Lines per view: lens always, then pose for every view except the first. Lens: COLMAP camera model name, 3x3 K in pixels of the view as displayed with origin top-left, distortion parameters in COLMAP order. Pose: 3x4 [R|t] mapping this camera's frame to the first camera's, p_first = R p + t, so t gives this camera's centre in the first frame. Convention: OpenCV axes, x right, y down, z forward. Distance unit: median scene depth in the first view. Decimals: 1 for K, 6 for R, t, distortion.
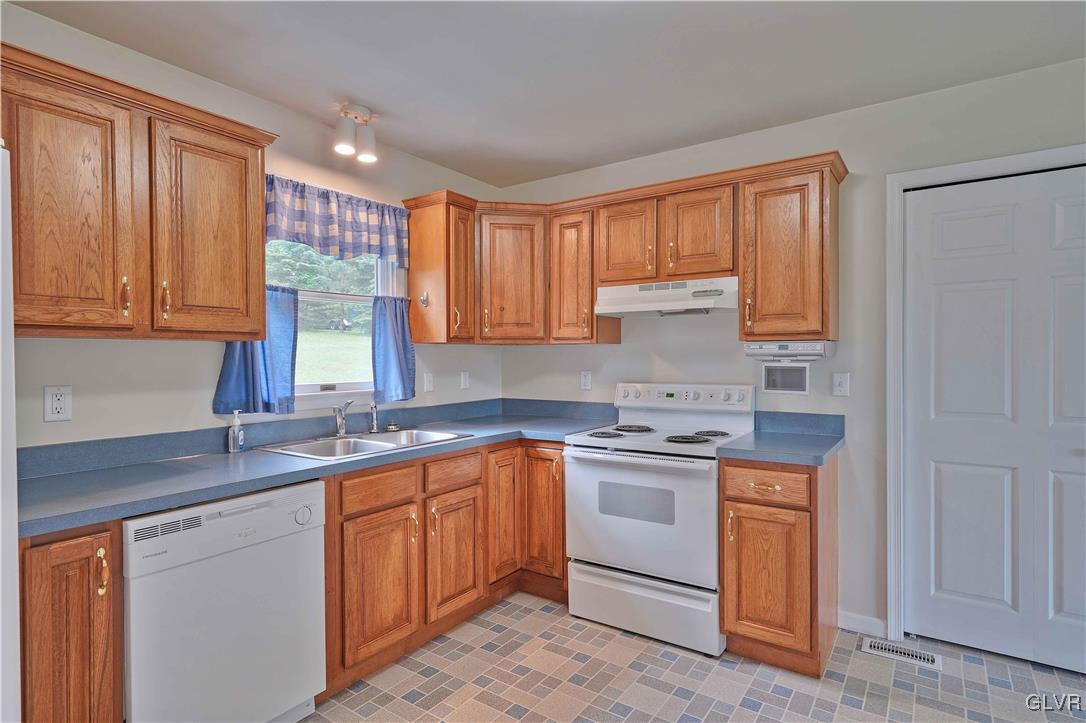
lens RADIAL K [[574.1, 0, 543.0], [0, 574.1, 361.5], [0, 0, 1]] dist [0.003815, 0.002124]
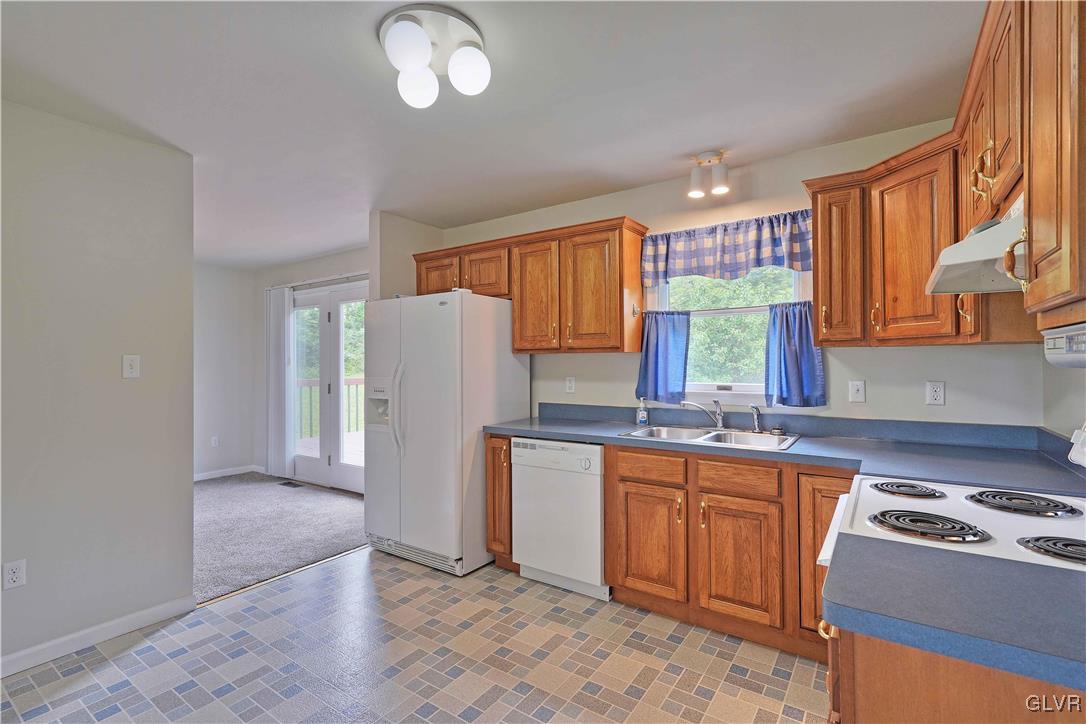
lens RADIAL K [[505.2, 0, 543.0], [0, 505.2, 362.0], [0, 0, 1]] dist [0.001825, 0.000345]
pose [[-0.004166, 0.002578, -0.999988, 0.704958], [-0.006021, 0.999978, 0.002603, -0.010102], [0.999973, 0.006031, -0.004151, 0.645579]]
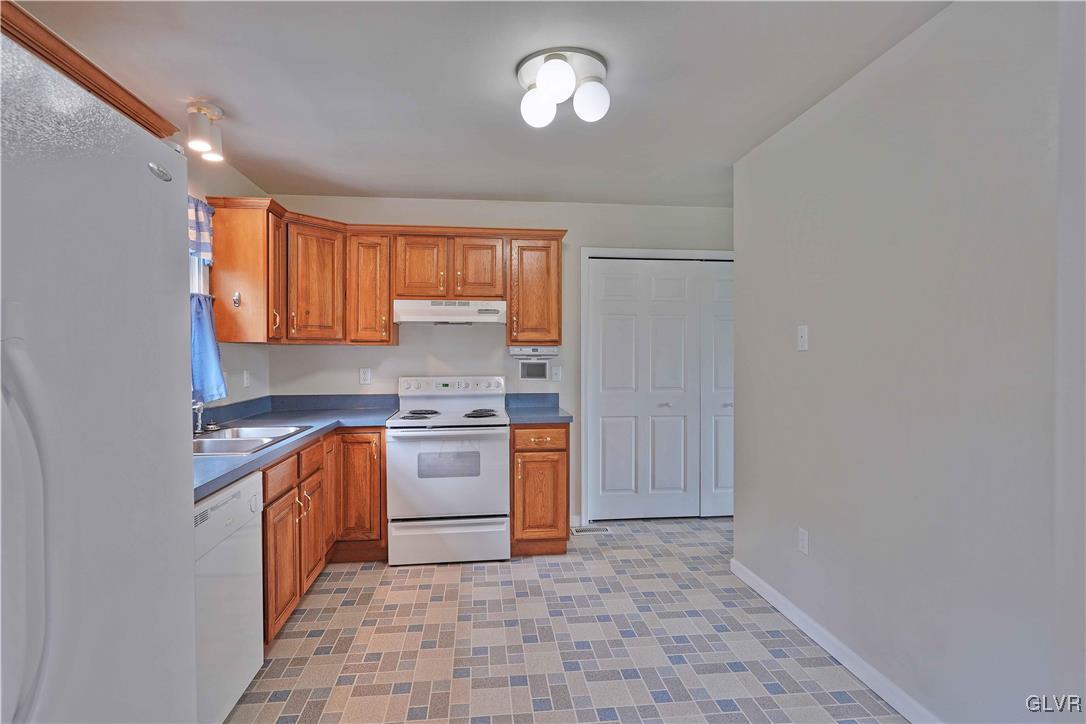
lens RADIAL K [[530.0, 0, 543.0], [0, 530.0, 362.0], [0, 0, 1]] dist [-0.001941, -0.000049]
pose [[0.748198, -0.005247, 0.663455, -0.484893], [0.004130, 0.999986, 0.003252, 0.002441], [-0.663463, 0.000307, 0.748209, -0.069686]]
